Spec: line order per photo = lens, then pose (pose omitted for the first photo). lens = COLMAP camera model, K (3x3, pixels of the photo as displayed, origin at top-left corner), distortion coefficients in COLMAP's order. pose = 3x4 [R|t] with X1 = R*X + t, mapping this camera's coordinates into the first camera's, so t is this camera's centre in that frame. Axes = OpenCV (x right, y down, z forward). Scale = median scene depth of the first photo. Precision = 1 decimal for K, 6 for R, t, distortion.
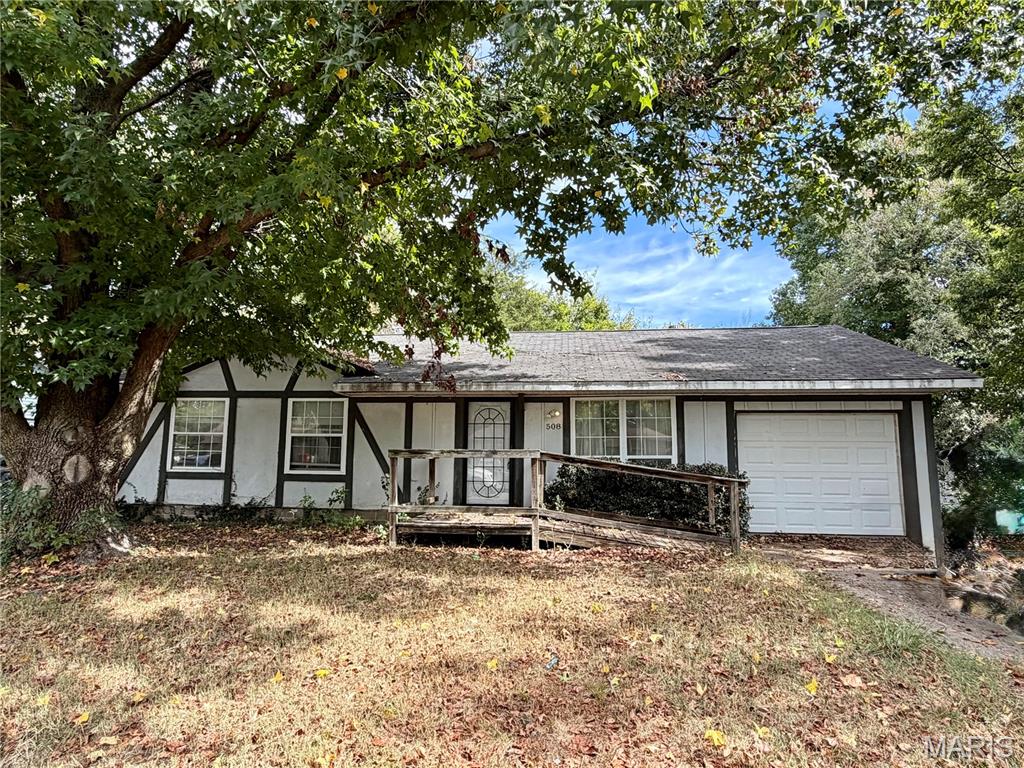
lens RADIAL K [[570.2, 0, 513.1], [0, 570.2, 383.3], [0, 0, 1]] dist [-0.003603, -0.000113]
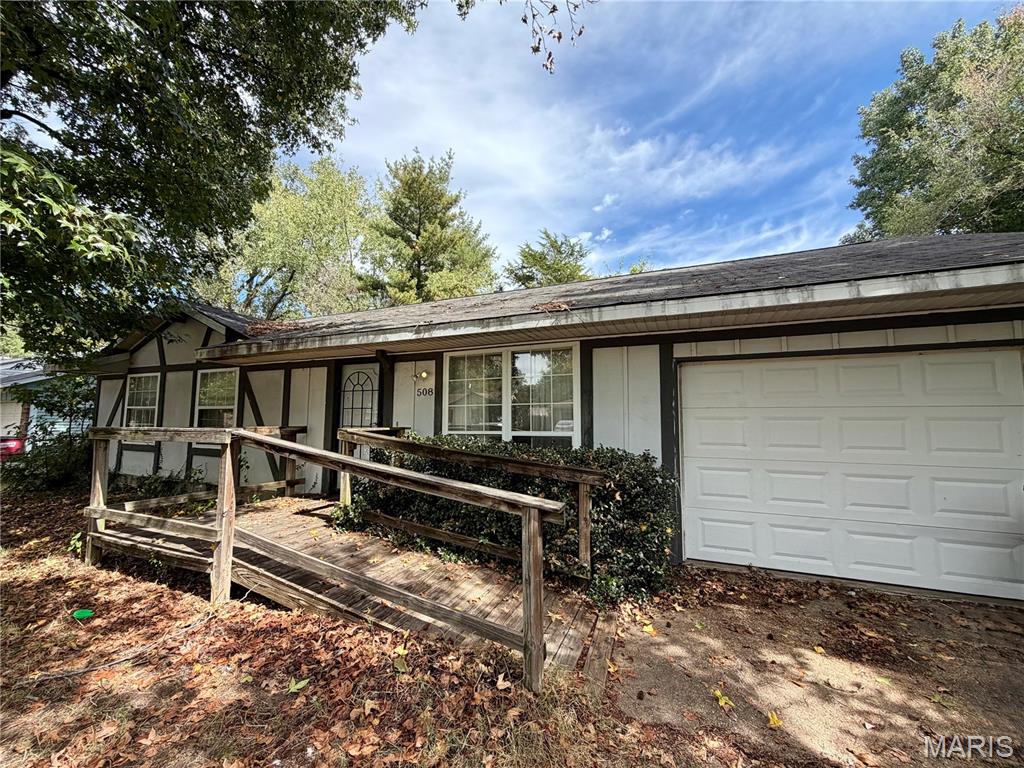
lens RADIAL K [[409.6, 0, 510.5], [0, 409.6, 383.7], [0, 0, 1]] dist [0.000421, 0.000021]
pose [[0.956925, -0.030685, -0.288710, 0.342345], [0.042862, 0.998434, 0.035949, 0.050904], [0.287154, -0.046775, 0.956742, 0.524244]]
